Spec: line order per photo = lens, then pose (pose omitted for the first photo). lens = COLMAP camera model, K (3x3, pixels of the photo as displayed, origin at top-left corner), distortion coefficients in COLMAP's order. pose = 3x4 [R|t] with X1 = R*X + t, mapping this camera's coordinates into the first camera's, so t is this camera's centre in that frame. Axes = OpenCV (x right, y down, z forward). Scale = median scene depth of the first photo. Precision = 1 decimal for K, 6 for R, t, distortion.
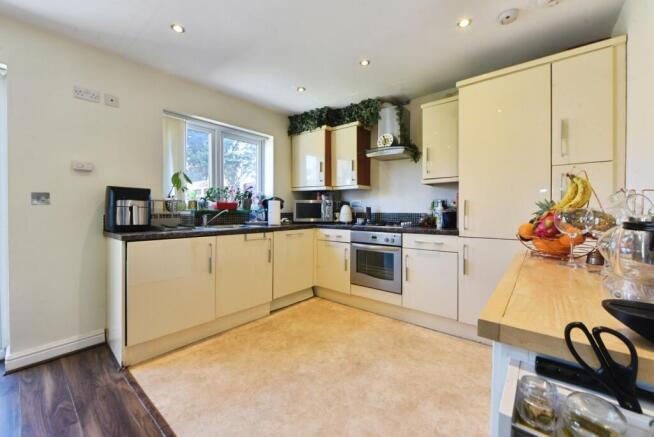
lens RADIAL K [[257.1, 0, 337.9], [0, 257.1, 207.7], [0, 0, 1]] dist [-0.001444, -0.000163]
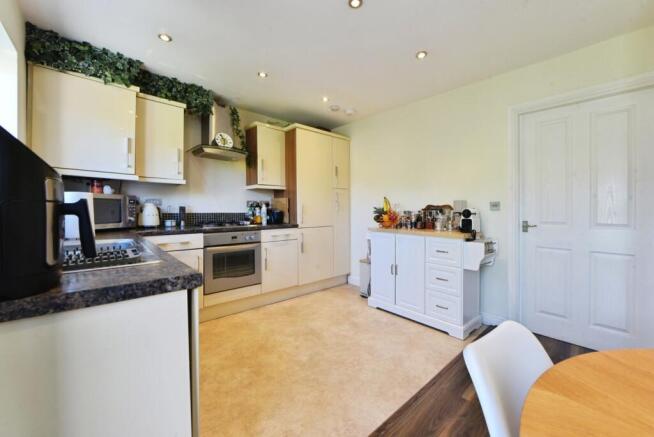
lens RADIAL K [[259.7, 0, 329.0], [0, 259.7, 200.8], [0, 0, 1]] dist [-0.000497, -0.000018]
pose [[0.170917, 0.030927, 0.984800, -0.890267], [-0.014021, 0.999482, -0.028955, -0.003772], [-0.985186, -0.008859, 0.171262, 0.519455]]
